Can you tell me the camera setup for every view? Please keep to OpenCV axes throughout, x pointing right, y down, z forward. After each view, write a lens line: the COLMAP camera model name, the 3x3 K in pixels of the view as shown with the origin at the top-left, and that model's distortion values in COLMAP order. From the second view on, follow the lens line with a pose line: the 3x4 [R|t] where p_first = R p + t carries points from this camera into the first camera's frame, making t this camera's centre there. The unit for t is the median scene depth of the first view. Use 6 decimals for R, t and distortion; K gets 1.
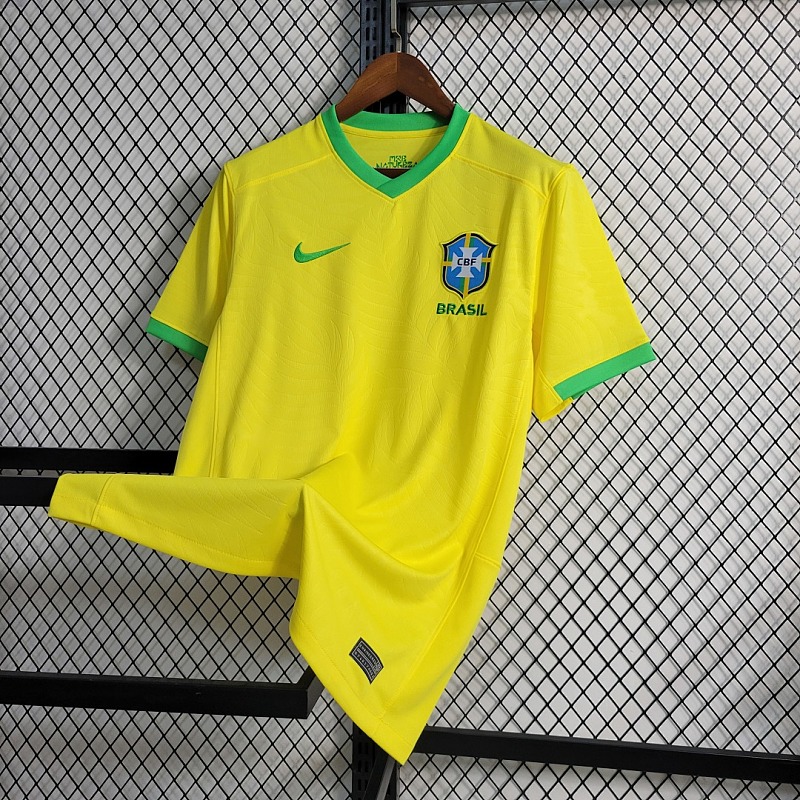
lens RADIAL K [[774.2, 0, 409.4], [0, 774.2, 403.0], [0, 0, 1]] dist [0.002644, 0.007297]
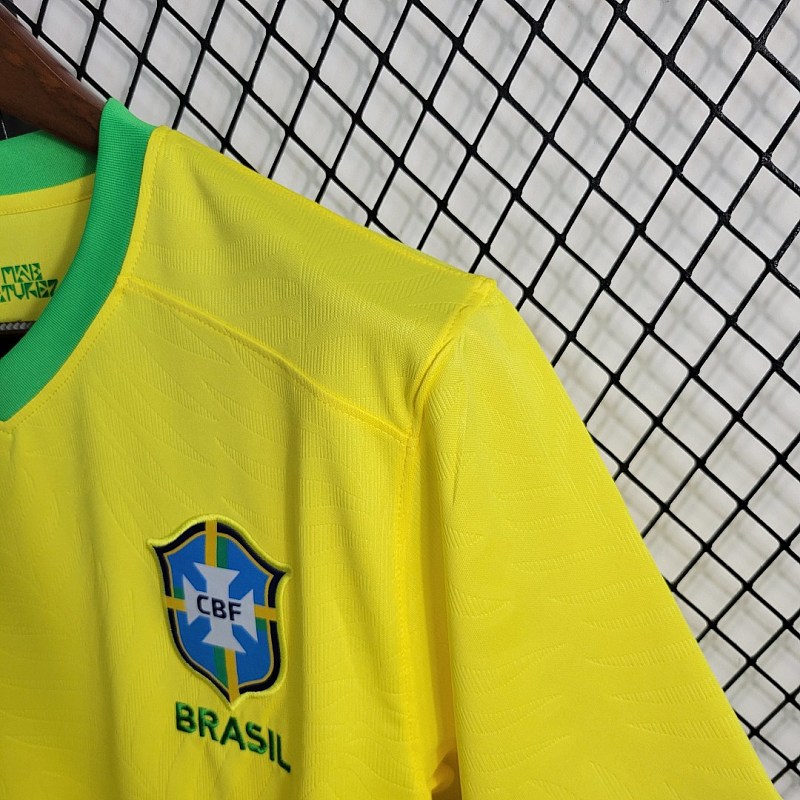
lens RADIAL K [[774.2, 0, 409.4], [0, 774.2, 403.0], [0, 0, 1]] dist [0.002644, 0.007297]
pose [[0.982891, -0.124787, -0.135479, 0.214107], [0.155623, 0.956070, 0.248417, -0.340432], [0.098528, -0.265250, 0.959132, 0.704752]]
